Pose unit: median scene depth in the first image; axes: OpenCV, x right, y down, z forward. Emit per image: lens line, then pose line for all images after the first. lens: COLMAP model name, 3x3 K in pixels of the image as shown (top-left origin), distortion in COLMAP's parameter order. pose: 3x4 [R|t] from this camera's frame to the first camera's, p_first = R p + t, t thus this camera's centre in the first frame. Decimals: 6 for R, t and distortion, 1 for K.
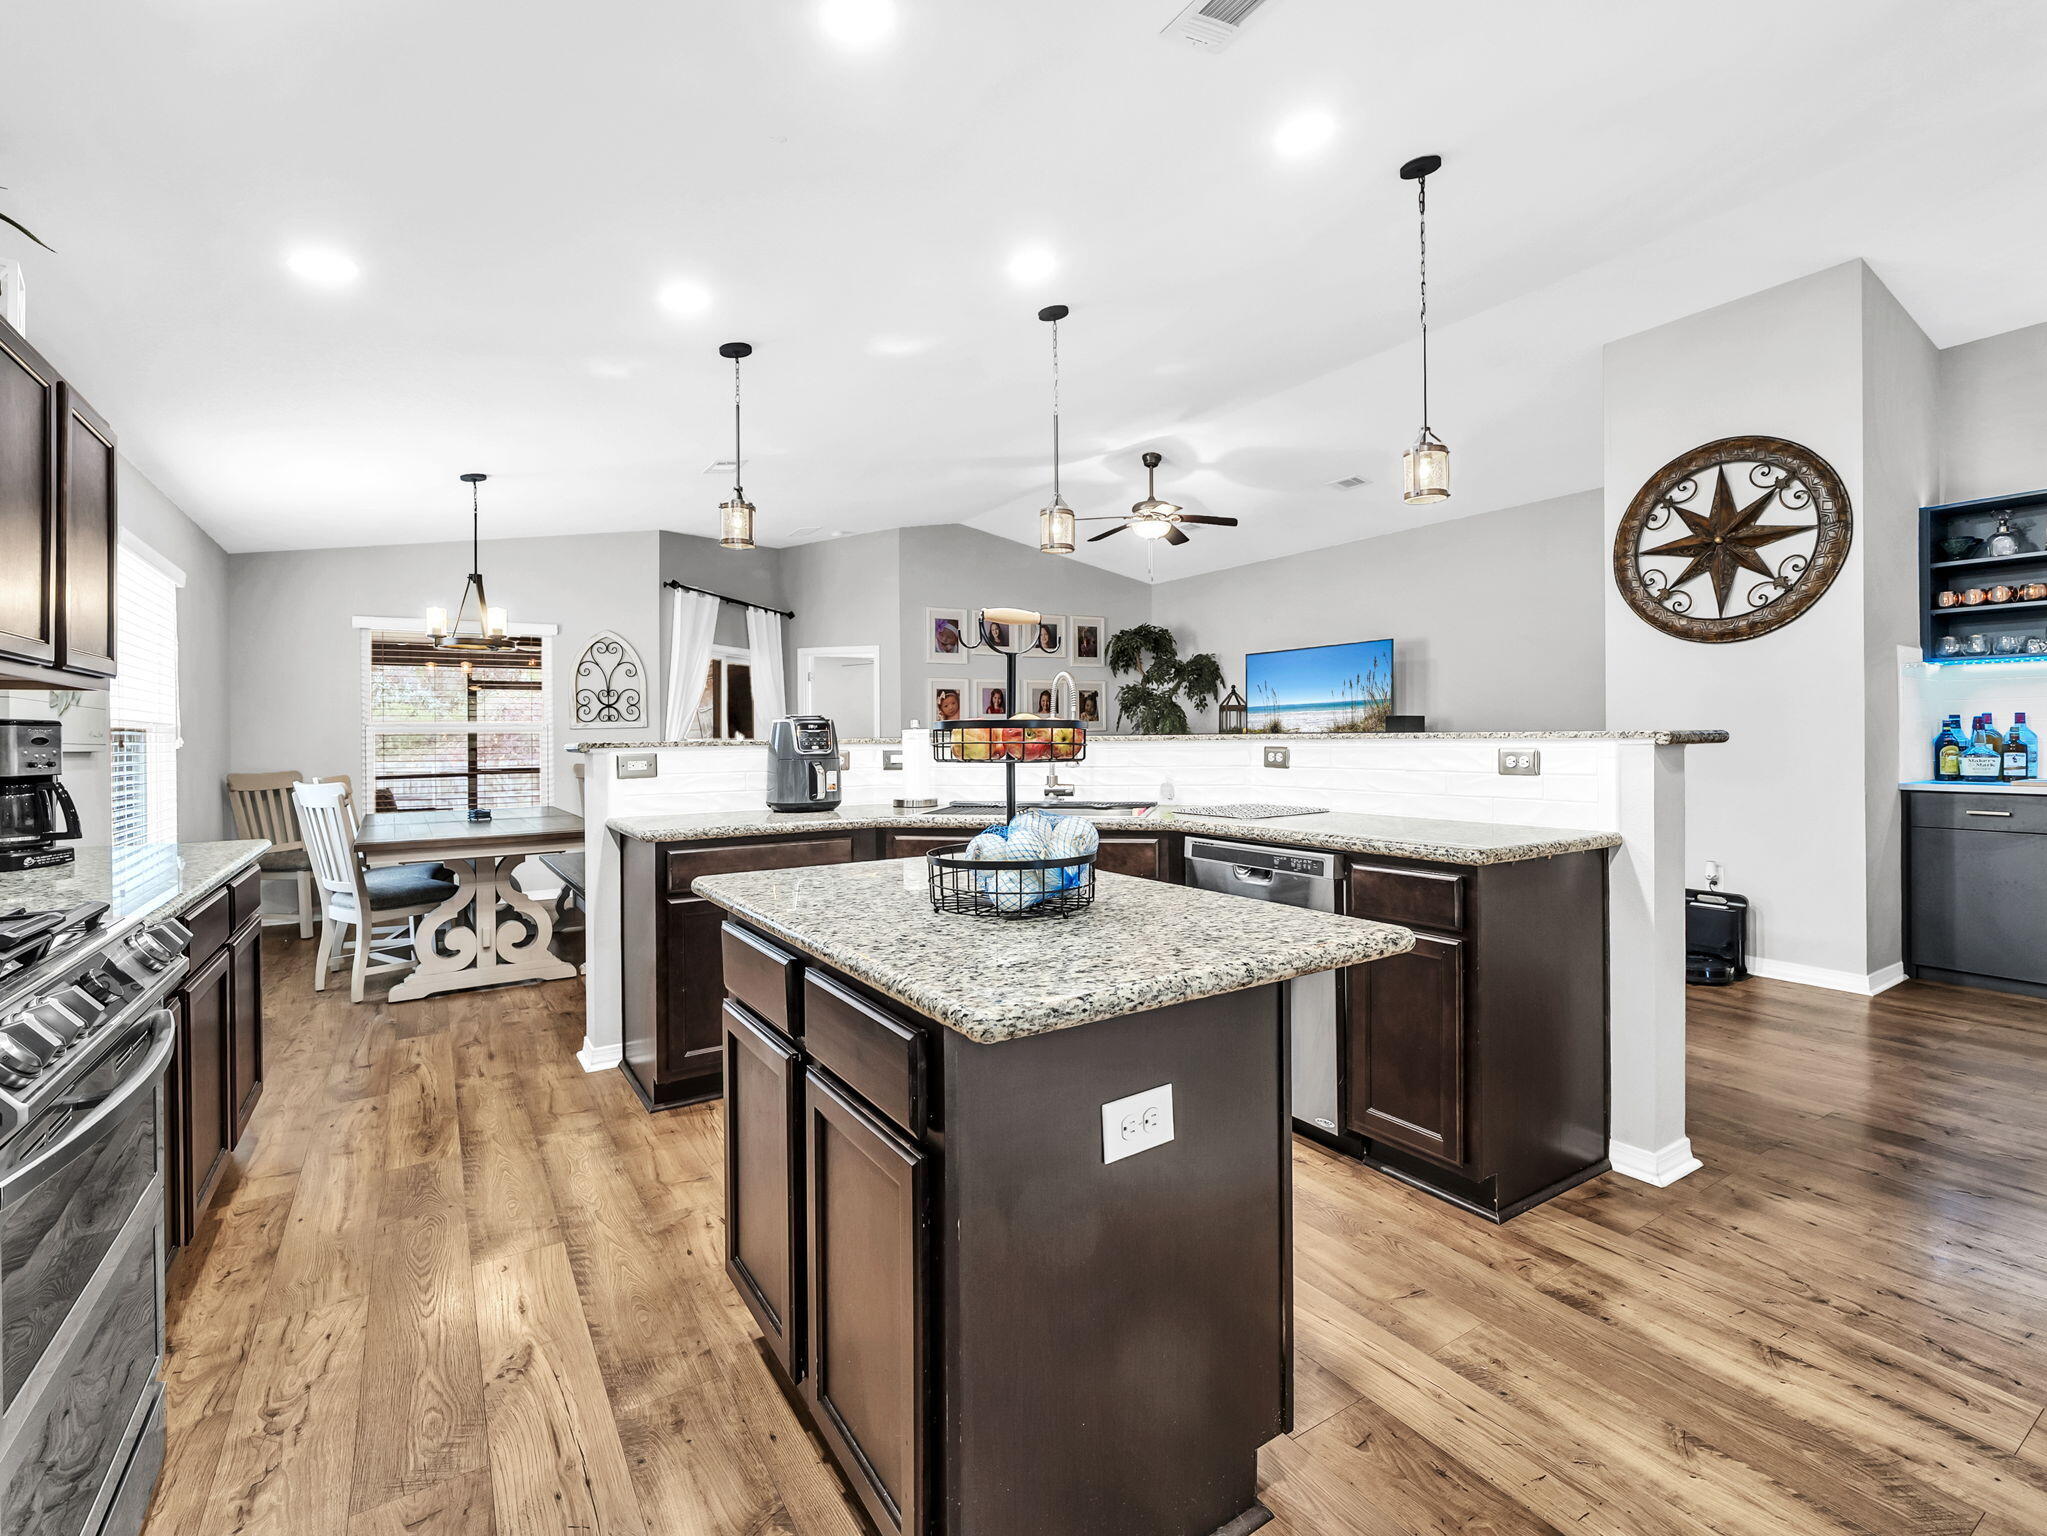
lens RADIAL K [[934.0, 0, 1024.7], [0, 934.0, 738.4], [0, 0, 1]] dist [-0.001031, 0.000063]
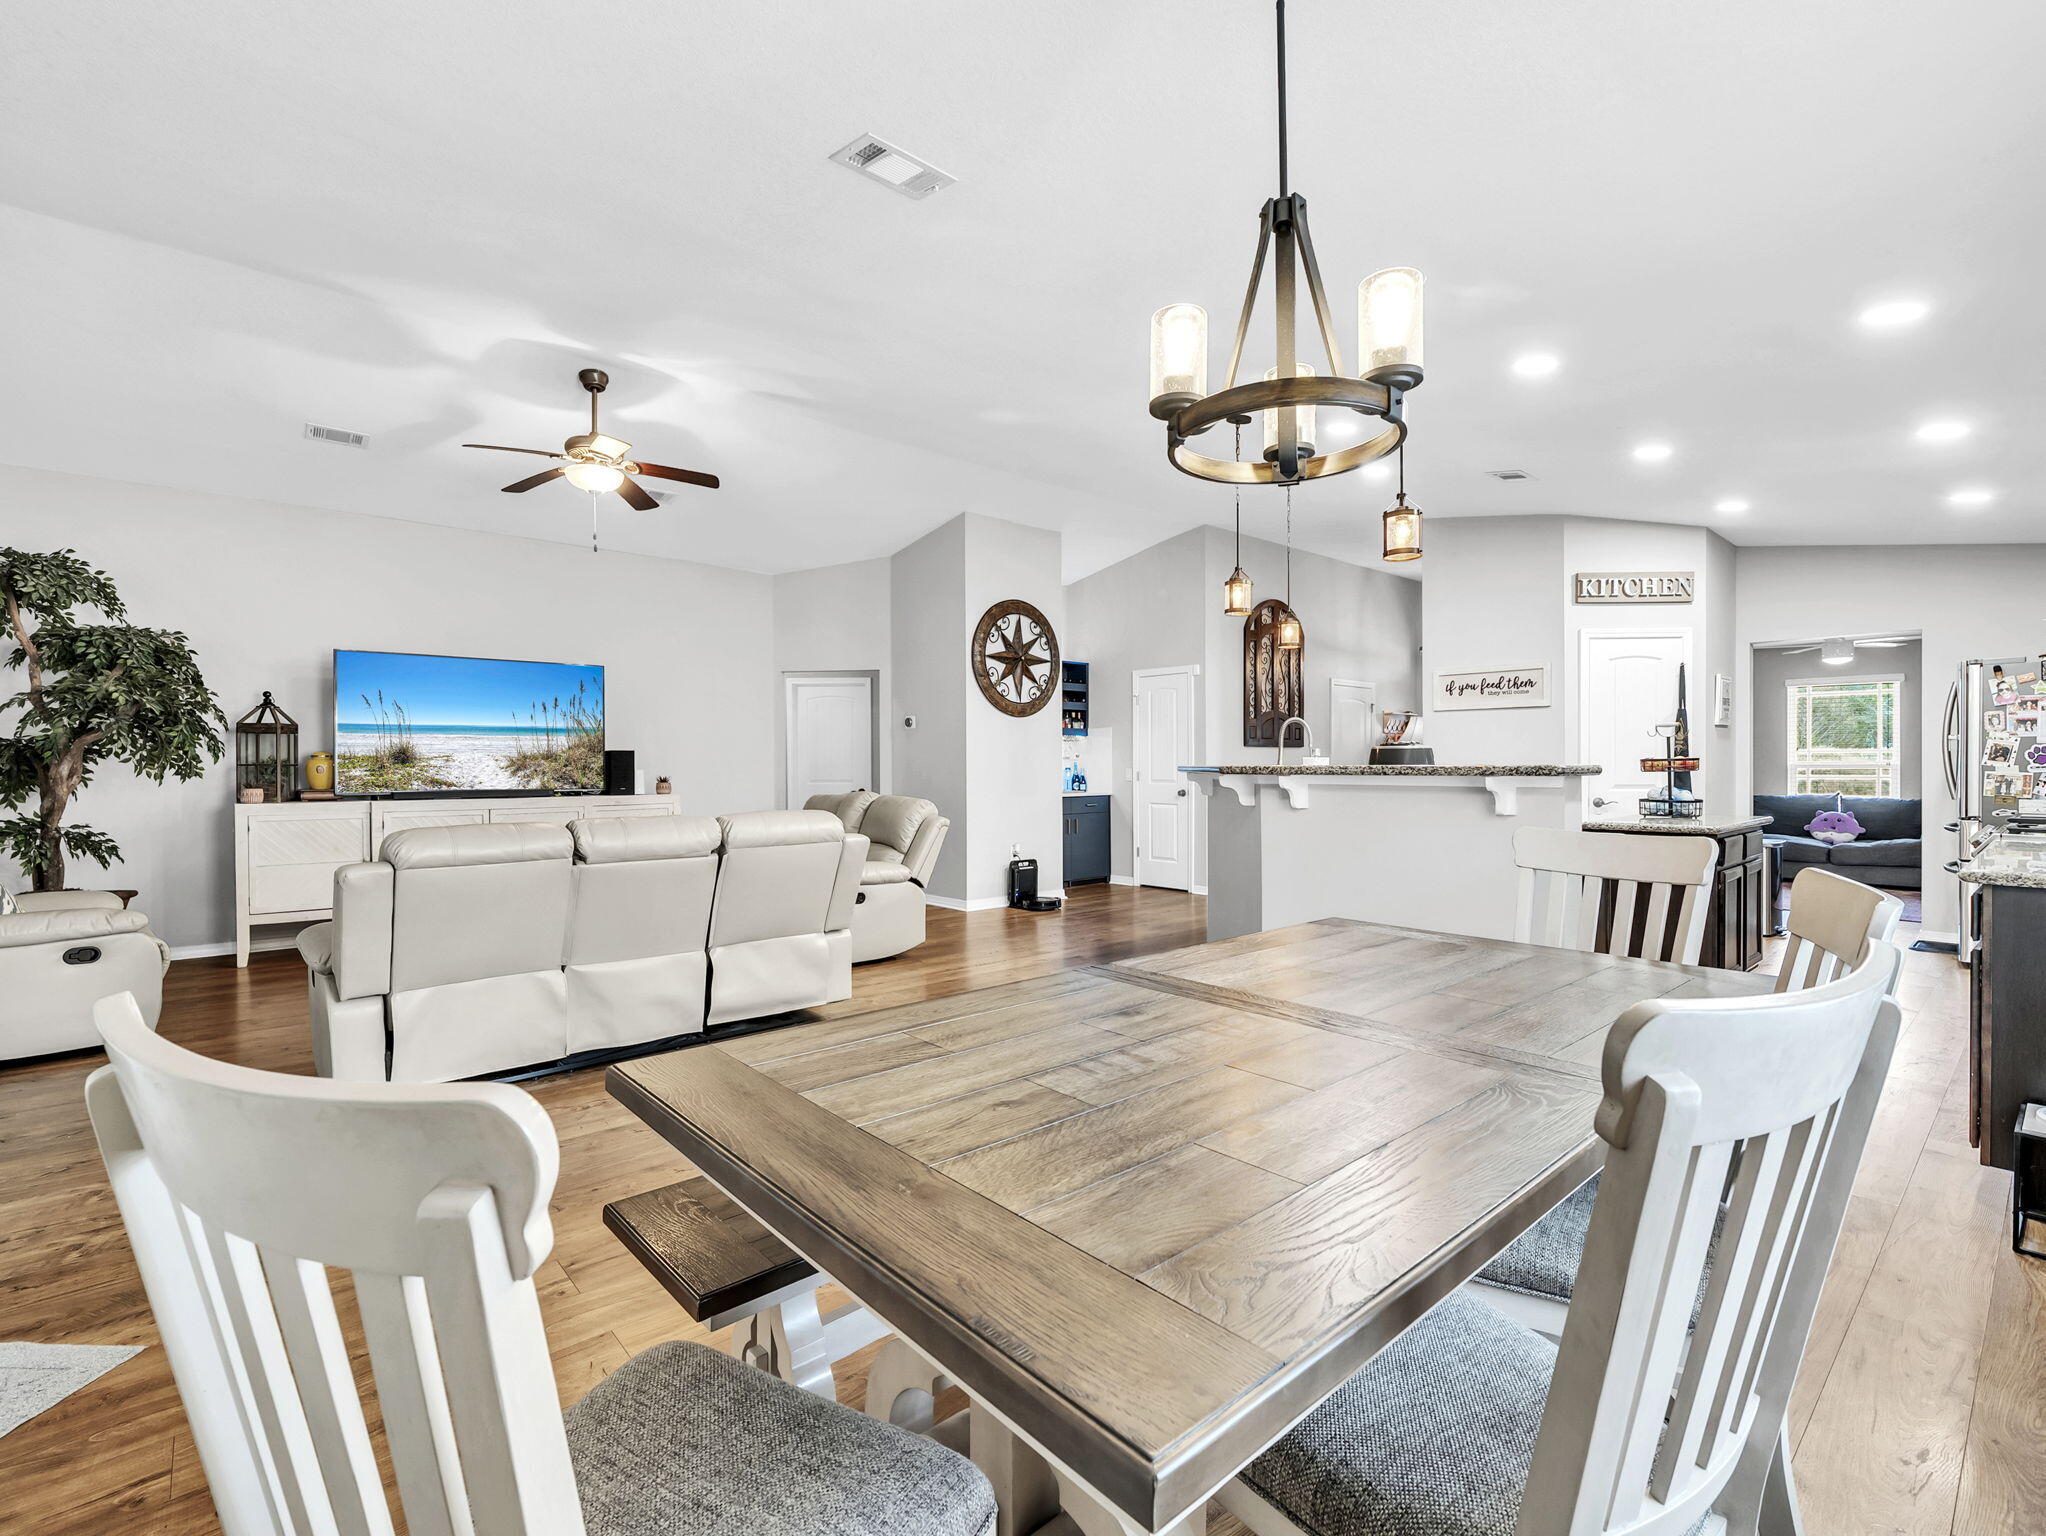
lens RADIAL K [[919.7, 0, 1024.8], [0, 919.7, 778.1], [0, 0, 1]] dist [0.001701, 0.001053]
pose [[-0.136180, -0.002064, 0.990682, -1.261009], [0.008389, 0.999960, 0.003236, 0.008523], [-0.990649, 0.008752, -0.136157, 1.610746]]
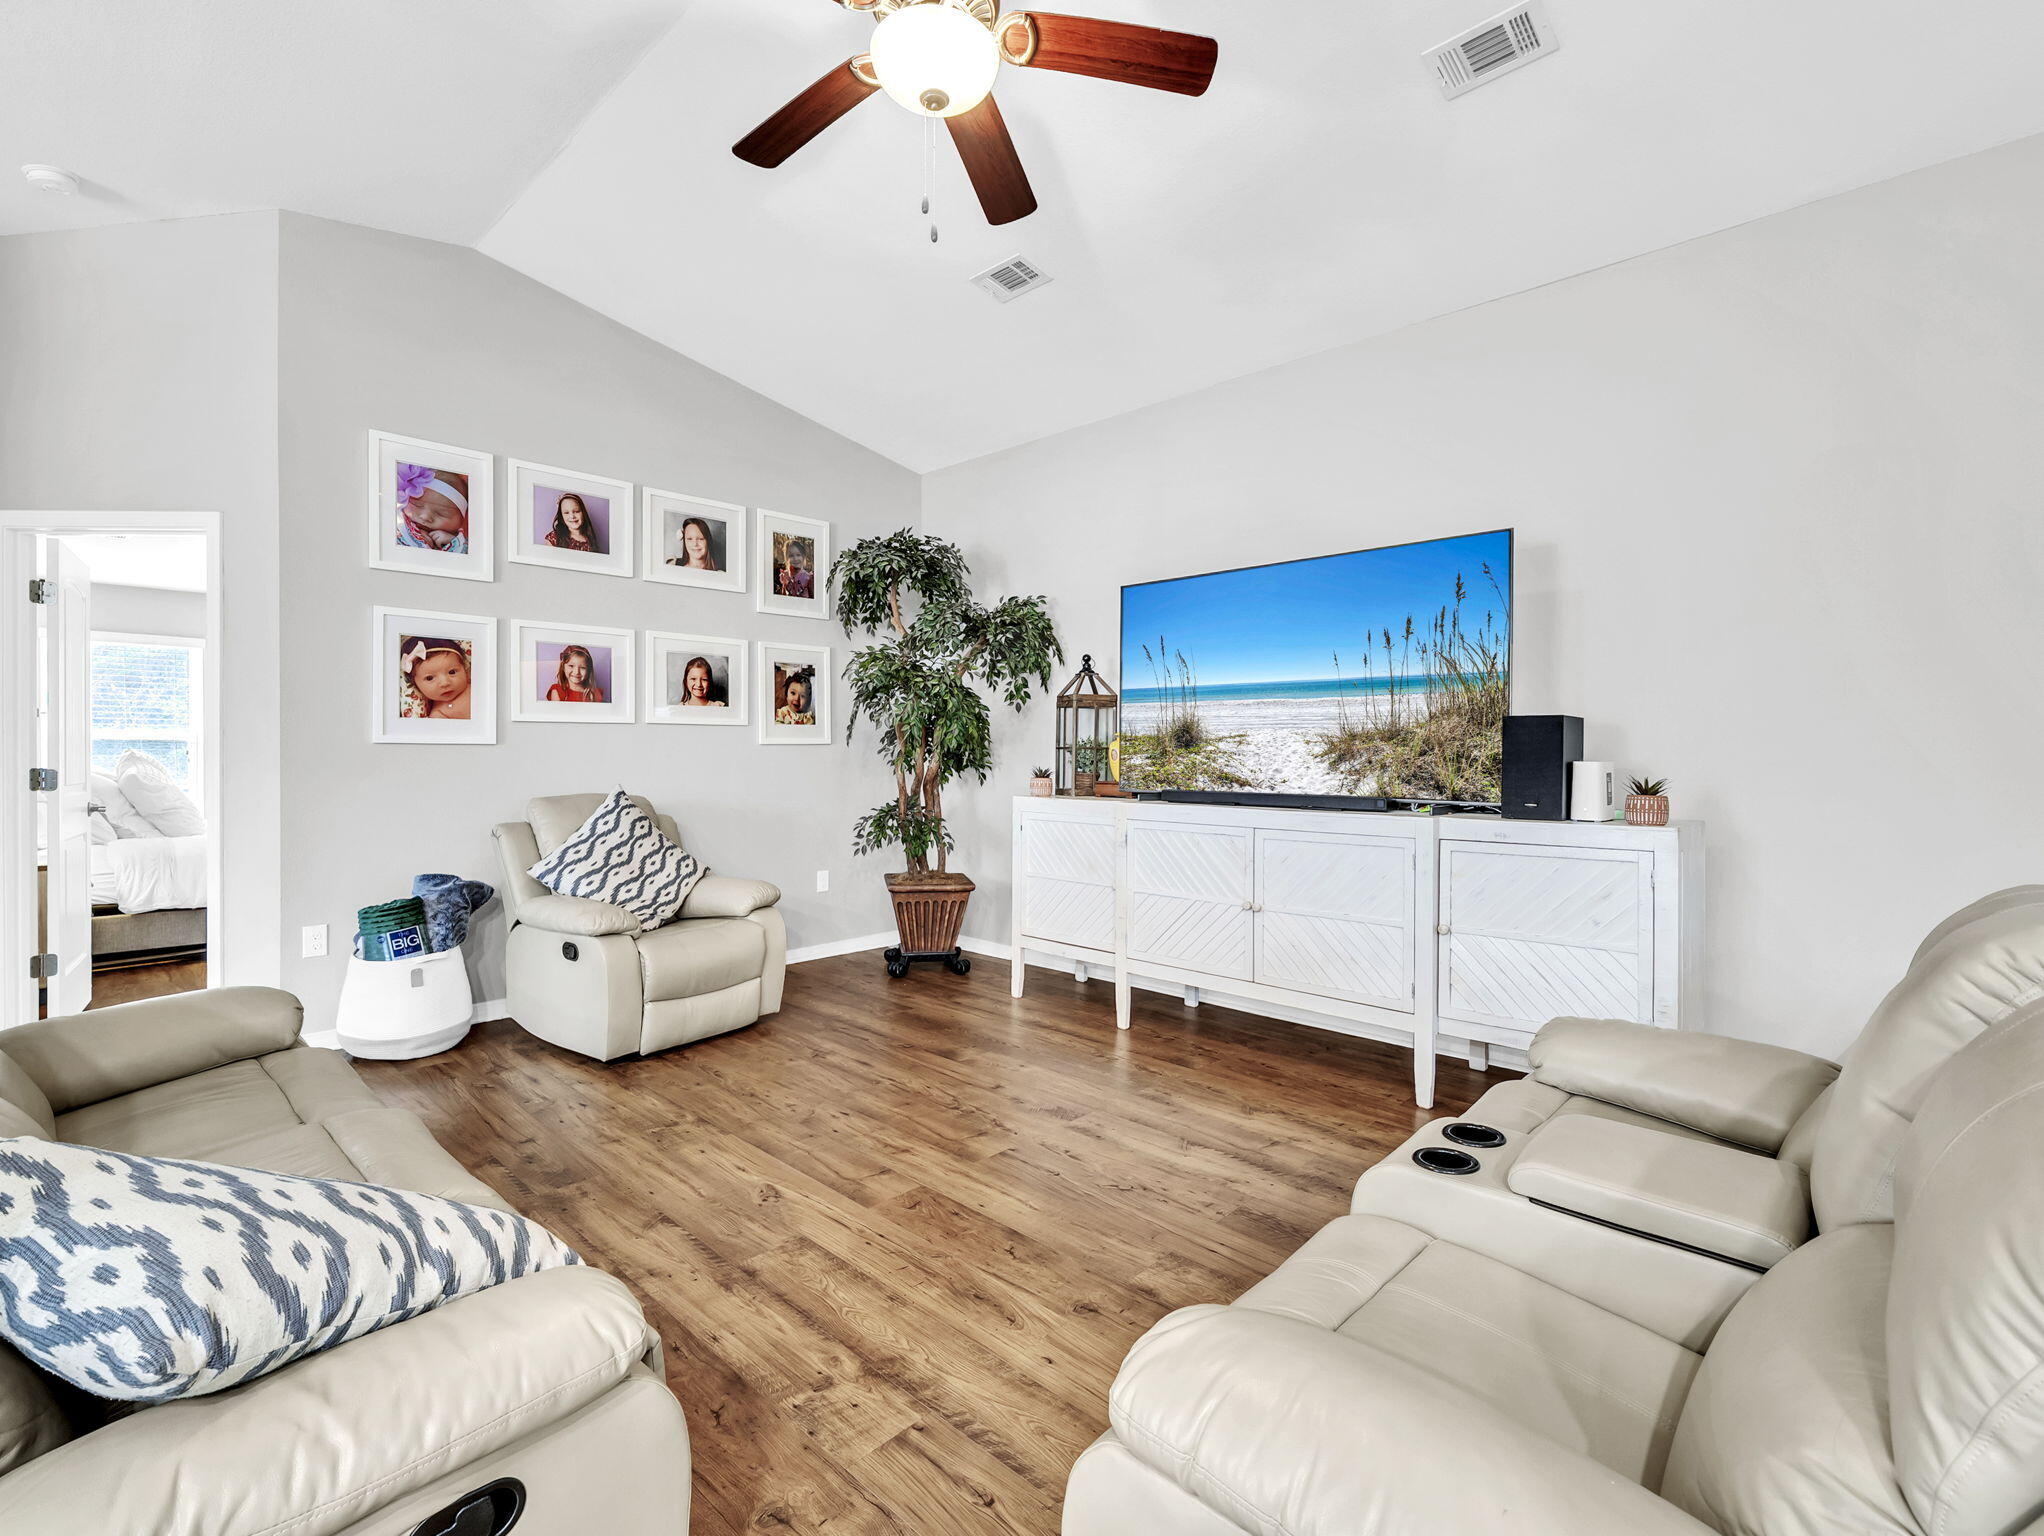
lens RADIAL K [[931.0, 0, 1017.5], [0, 931.0, 742.5], [0, 0, 1]] dist [-0.001200, 0.000163]
pose [[0.967561, 0.017025, 0.252063, 0.179347], [-0.014583, 0.999827, -0.011554, -0.013662], [-0.252216, 0.007503, 0.967642, 1.472715]]
